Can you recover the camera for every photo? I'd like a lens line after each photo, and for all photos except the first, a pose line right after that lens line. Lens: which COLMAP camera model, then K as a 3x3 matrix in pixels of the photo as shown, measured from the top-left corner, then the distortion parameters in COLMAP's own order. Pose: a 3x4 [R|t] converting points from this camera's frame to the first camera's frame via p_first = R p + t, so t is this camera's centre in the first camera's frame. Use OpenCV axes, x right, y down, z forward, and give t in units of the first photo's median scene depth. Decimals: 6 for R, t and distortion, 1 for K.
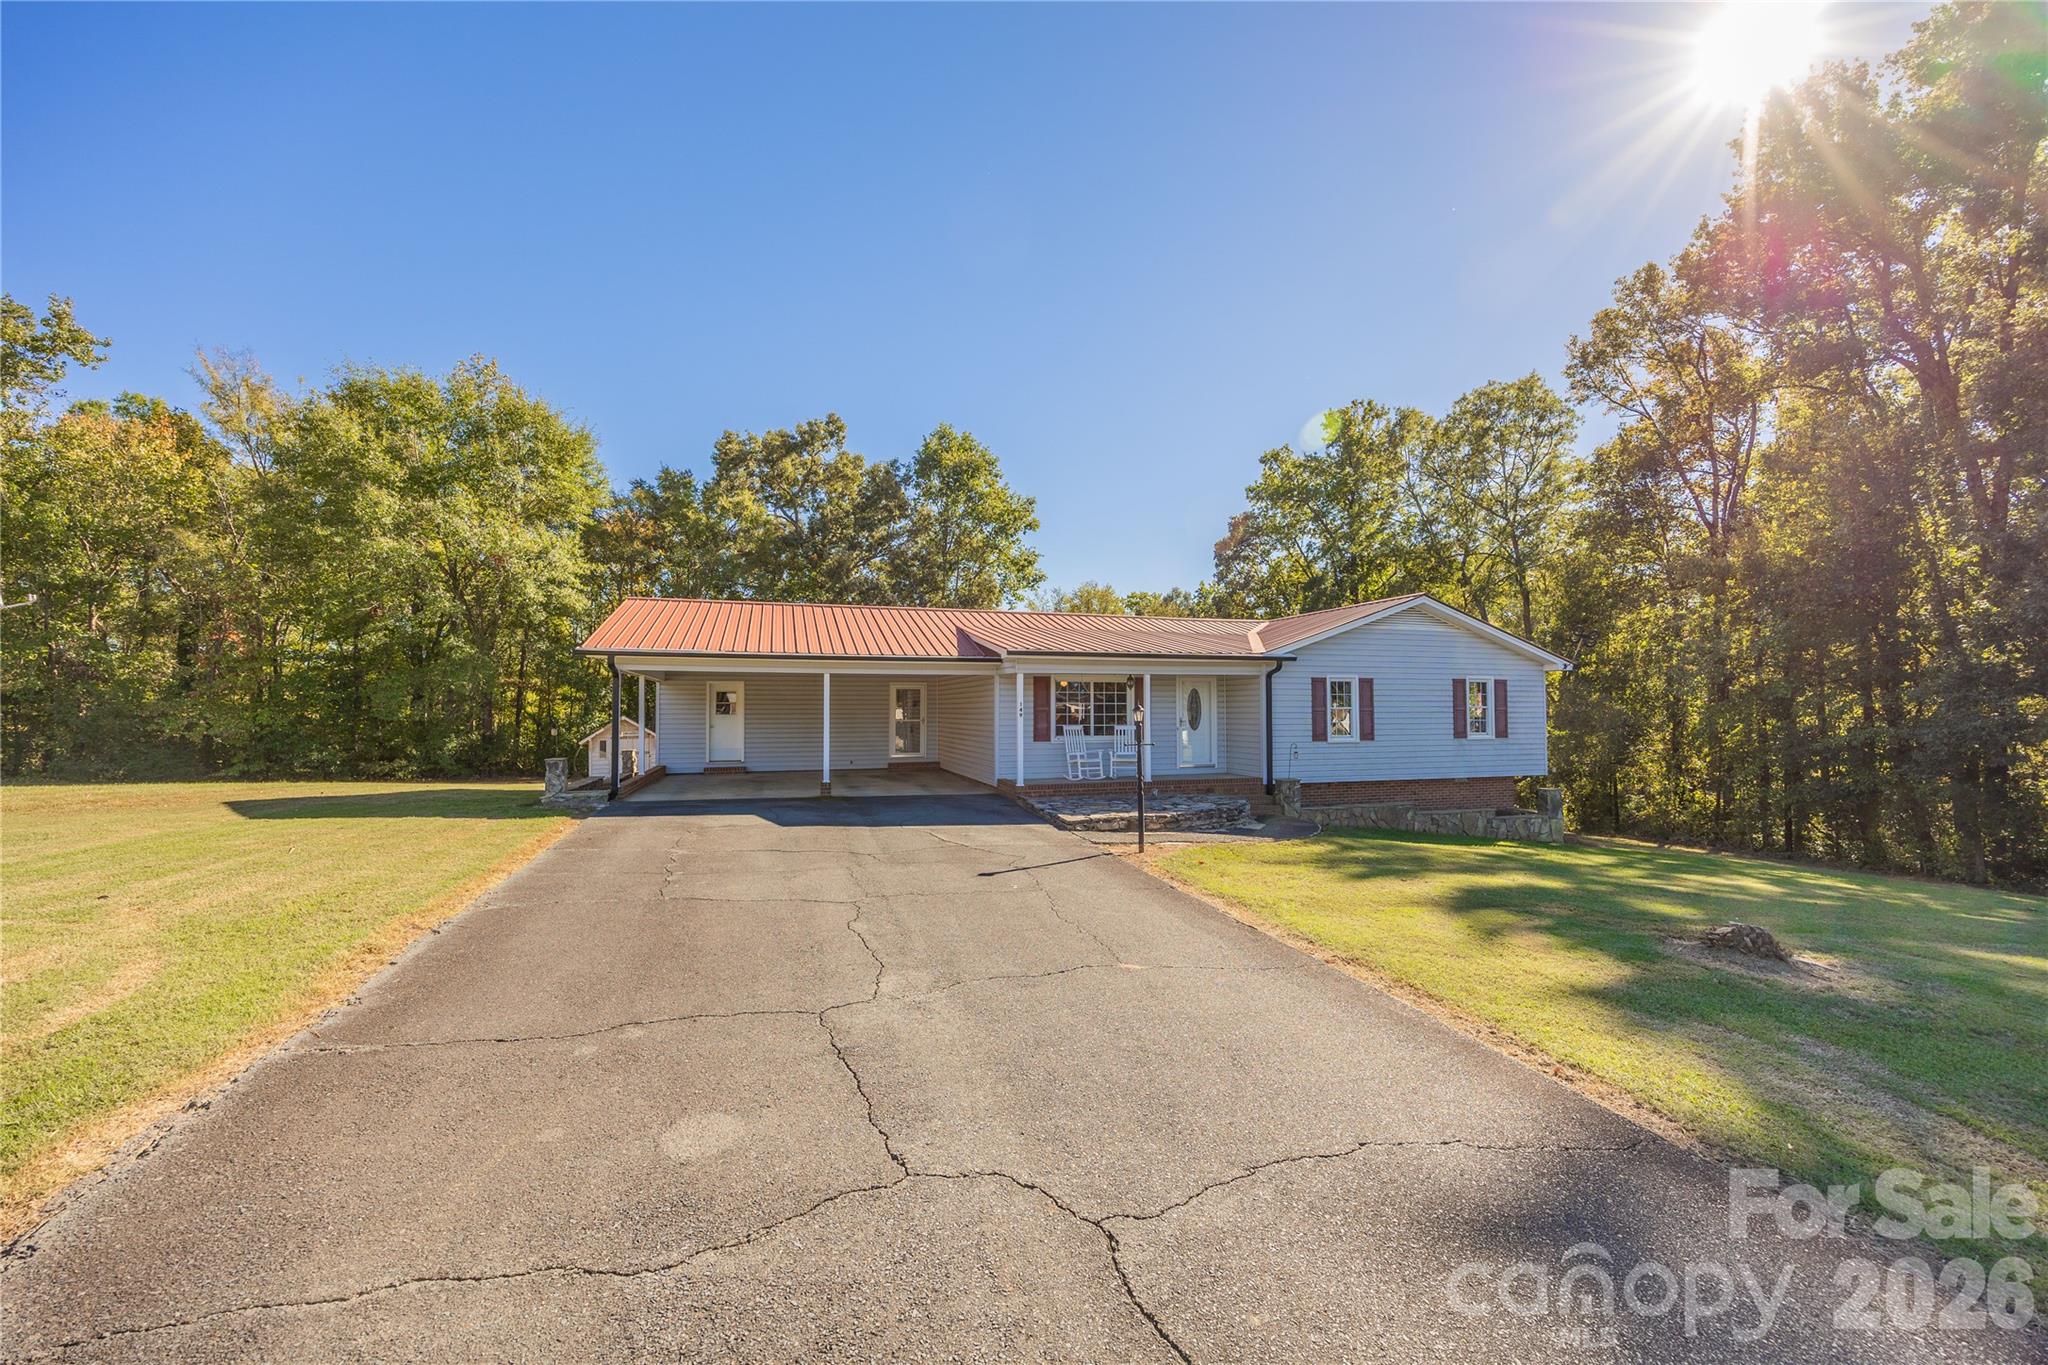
lens RADIAL K [[799.6, 0, 1024.0], [0, 799.6, 682.5], [0, 0, 1]] dist [0.001015, -0.000070]
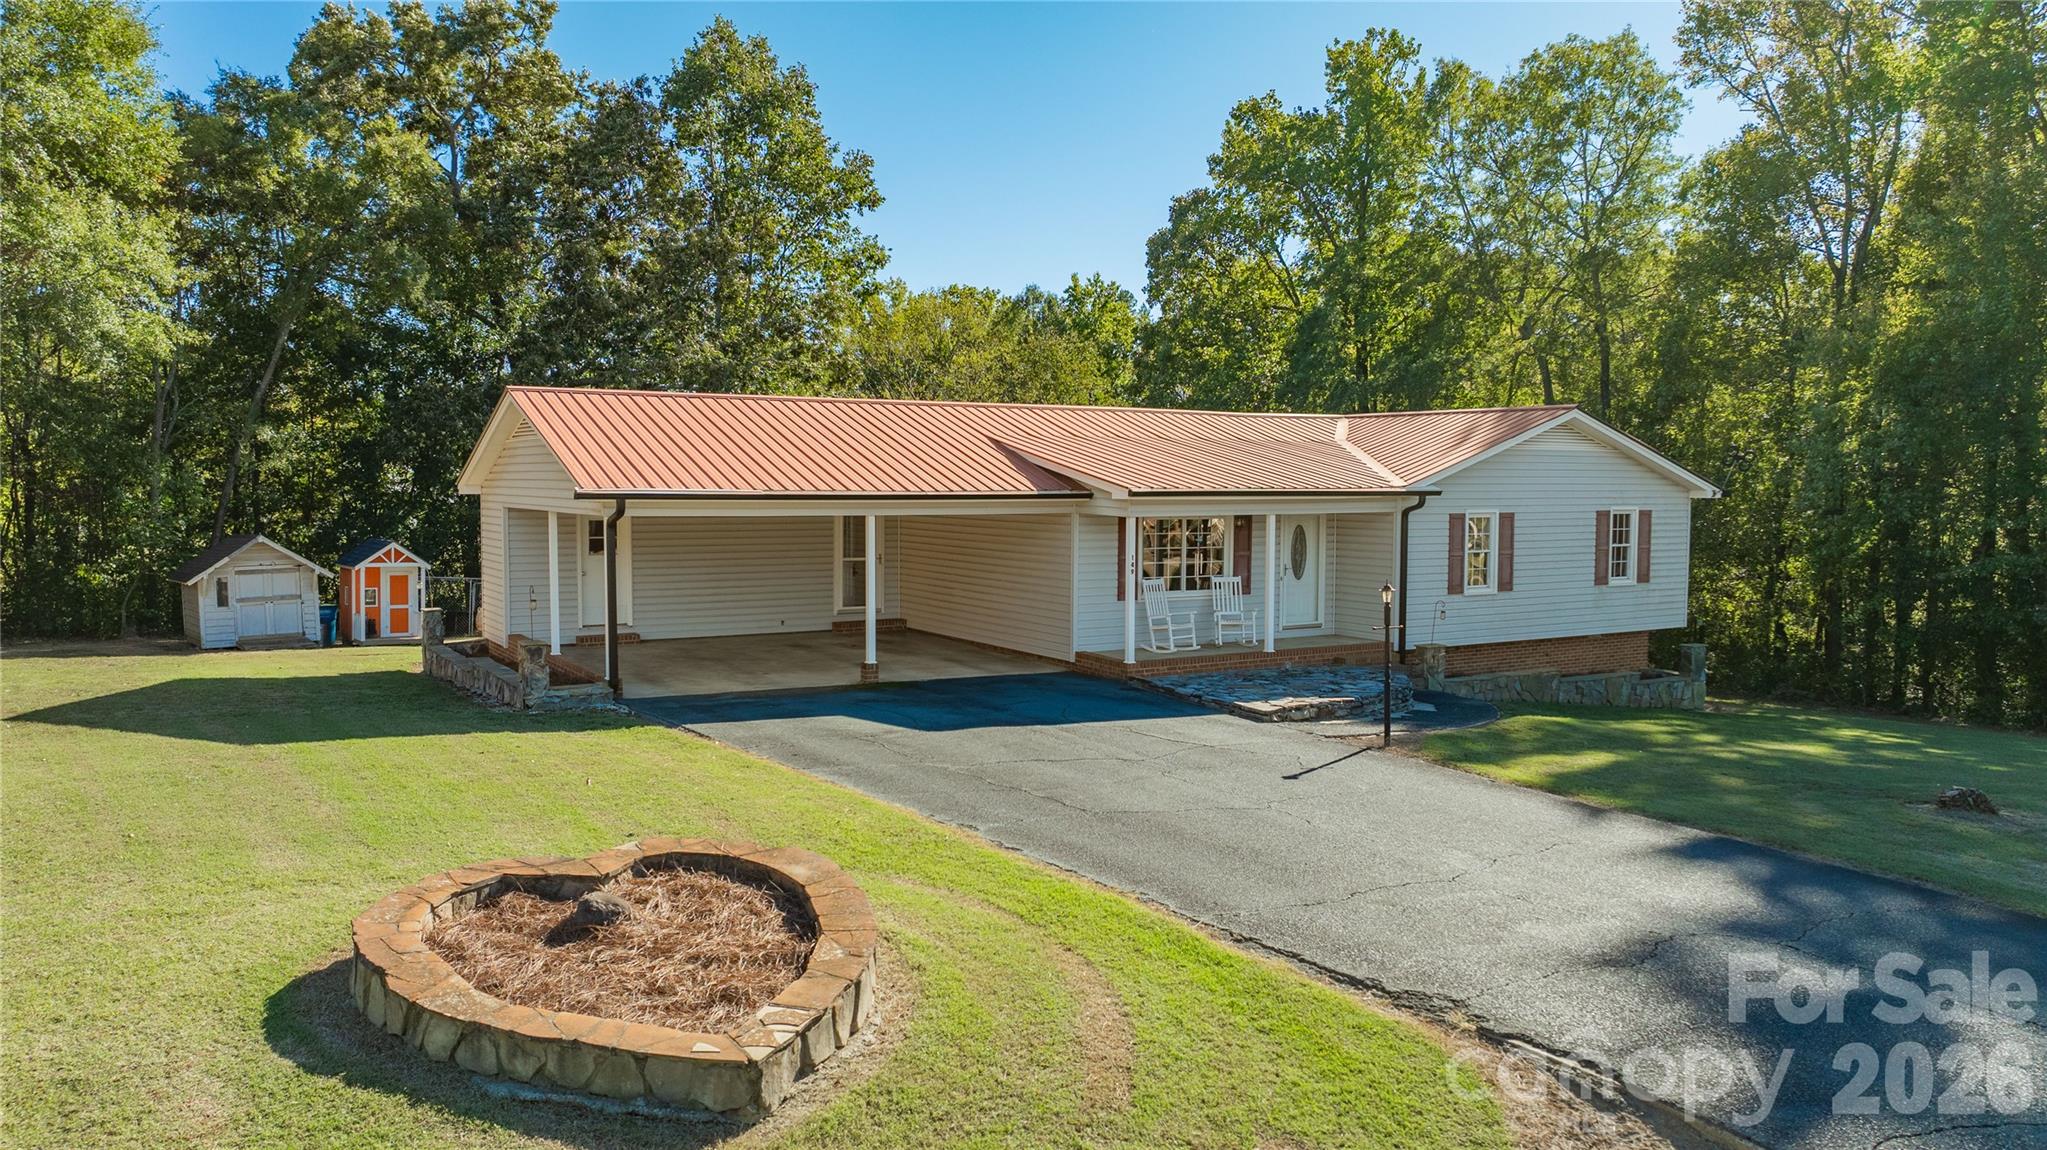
lens RADIAL K [[1447.9, 0, 1023.5], [0, 1447.9, 575.0], [0, 0, 1]] dist [-0.008609, -0.002087]
pose [[0.971393, -0.009794, 0.237275, -0.198348], [-0.015105, 0.994578, 0.102890, -0.044371], [-0.236996, -0.103531, 0.965978, -0.144414]]
